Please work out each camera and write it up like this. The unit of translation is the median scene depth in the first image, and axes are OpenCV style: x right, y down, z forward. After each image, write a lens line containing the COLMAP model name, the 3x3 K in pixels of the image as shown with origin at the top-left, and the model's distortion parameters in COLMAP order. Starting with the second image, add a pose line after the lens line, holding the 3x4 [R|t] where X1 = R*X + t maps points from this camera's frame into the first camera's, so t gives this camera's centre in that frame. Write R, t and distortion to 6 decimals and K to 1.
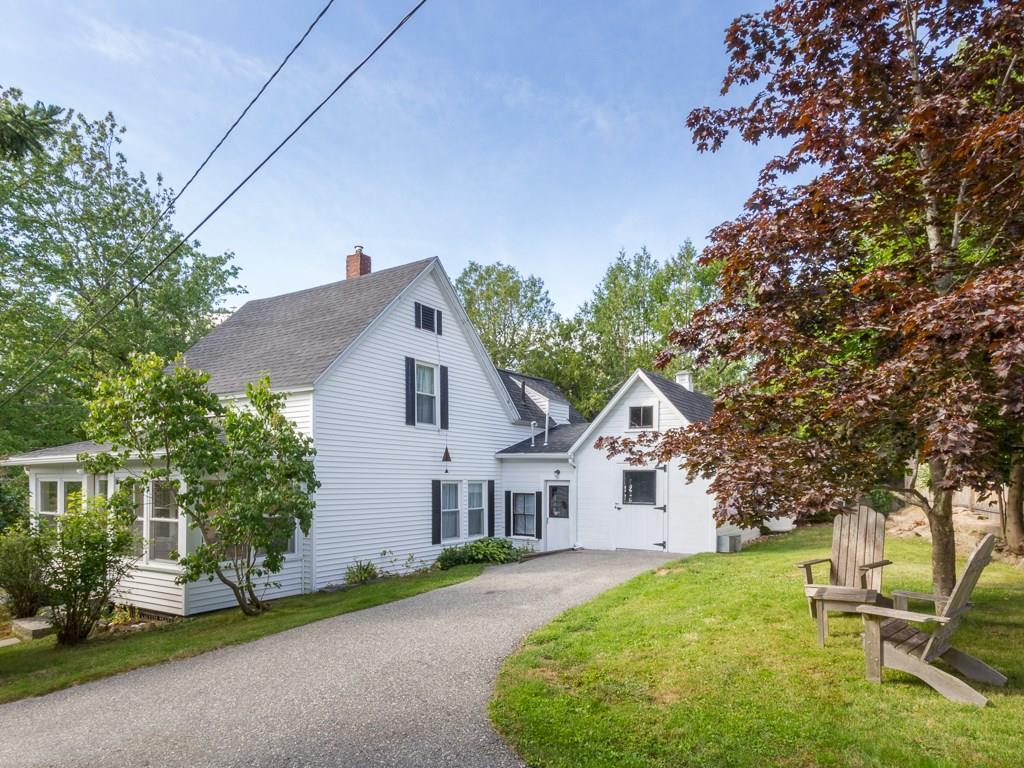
lens RADIAL K [[551.0, 0, 512.0], [0, 551.0, 384.0], [0, 0, 1]] dist [-0.022525, -0.000080]
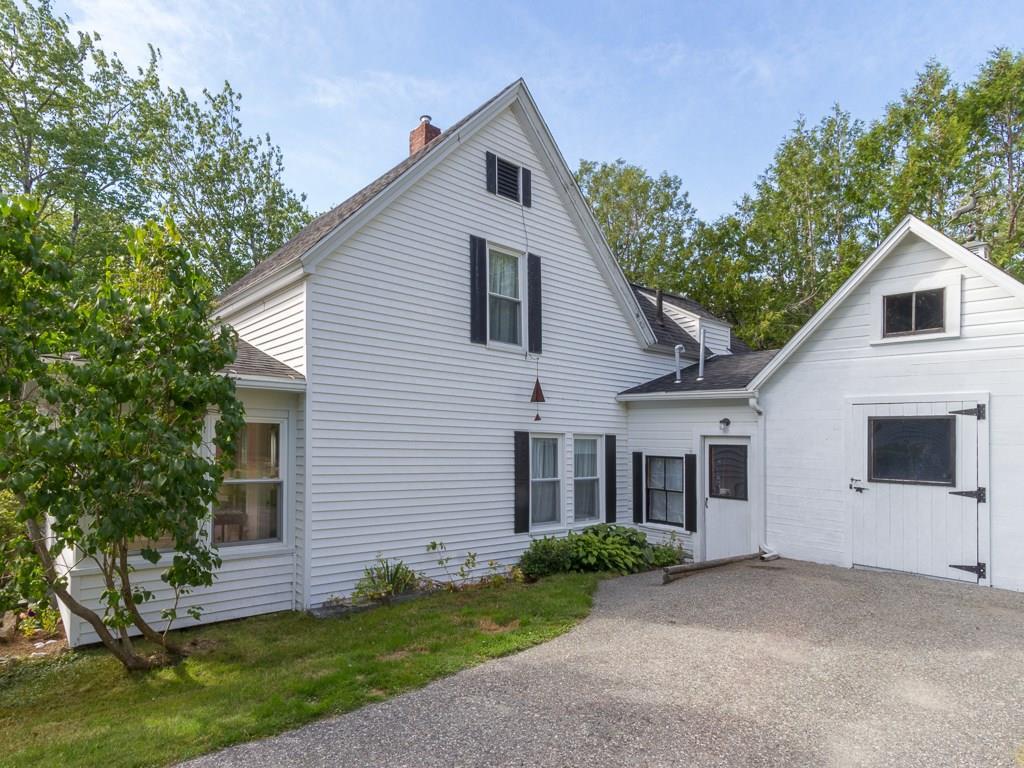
lens RADIAL K [[461.3, 0, 511.6], [0, 461.3, 406.7], [0, 0, 1]] dist [-0.013349, -0.000037]
pose [[0.968974, 0.000839, -0.247161, -0.017889], [0.020019, 0.996442, 0.081864, 0.099706], [0.246351, -0.084272, 0.965510, 0.476131]]
